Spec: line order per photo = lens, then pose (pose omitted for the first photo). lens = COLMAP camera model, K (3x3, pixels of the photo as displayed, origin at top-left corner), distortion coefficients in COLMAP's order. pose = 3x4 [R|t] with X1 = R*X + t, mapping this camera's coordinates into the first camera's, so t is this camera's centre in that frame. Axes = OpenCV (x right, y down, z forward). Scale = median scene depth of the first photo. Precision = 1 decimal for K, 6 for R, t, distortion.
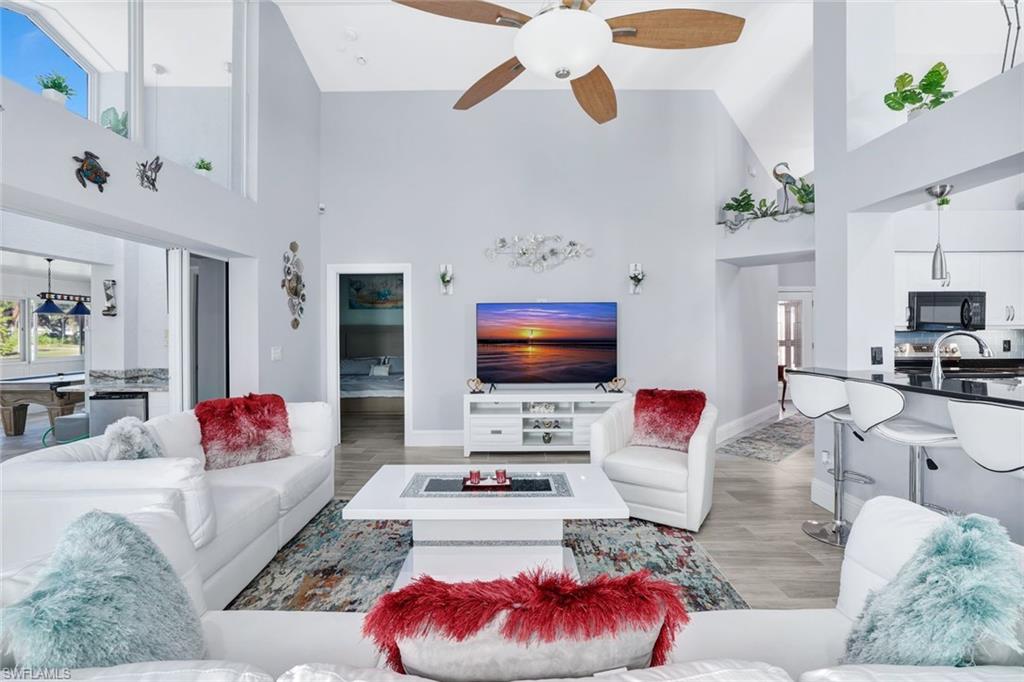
lens RADIAL K [[442.1, 0, 517.2], [0, 442.1, 335.1], [0, 0, 1]] dist [-0.026344, 0.002861]
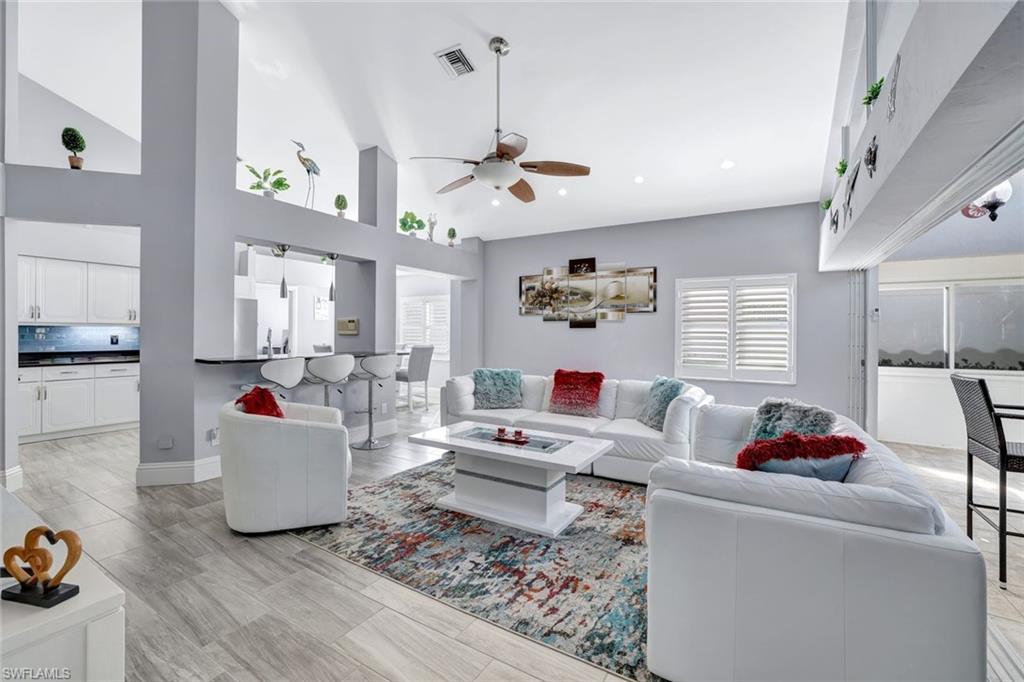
lens RADIAL K [[442.1, 0, 512.4], [0, 442.1, 335.8], [0, 0, 1]] dist [-0.026344, 0.002861]
pose [[-0.846111, -0.005311, 0.532981, -0.730678], [-0.002691, 0.999980, 0.005694, 0.018275], [-0.533001, 0.003383, -0.846108, 1.982149]]
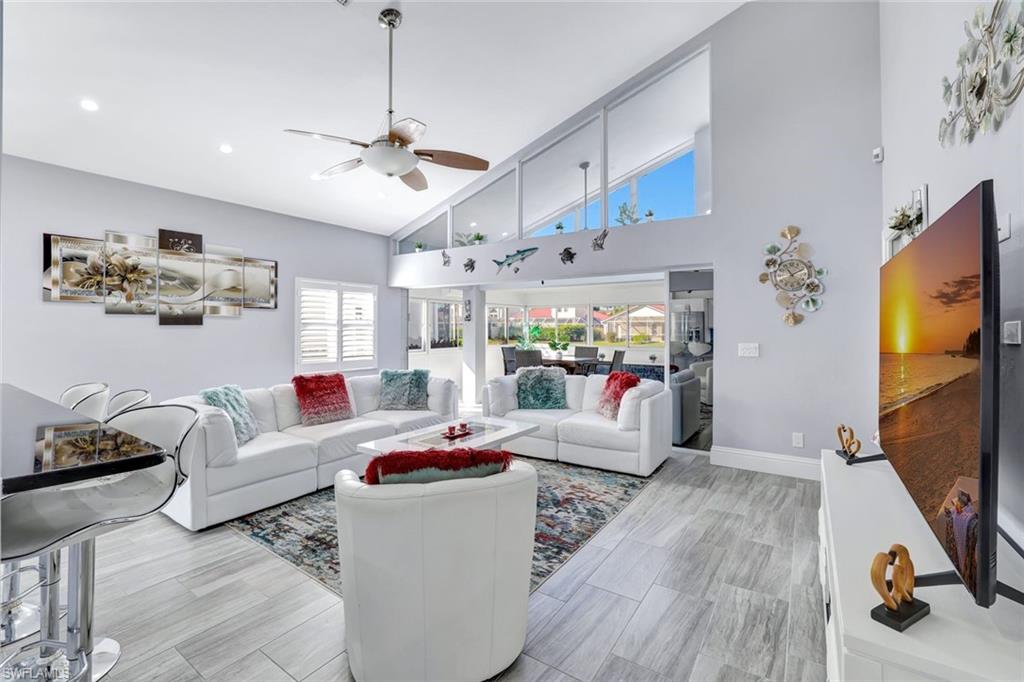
lens RADIAL K [[442.1, 0, 499.3], [0, 442.1, 326.4], [0, 0, 1]] dist [-0.026344, 0.002861]
pose [[-0.584690, 0.000642, -0.811256, 0.957952], [-0.005180, 0.999976, 0.004525, -0.021543], [0.811240, 0.006848, -0.584673, 1.822774]]
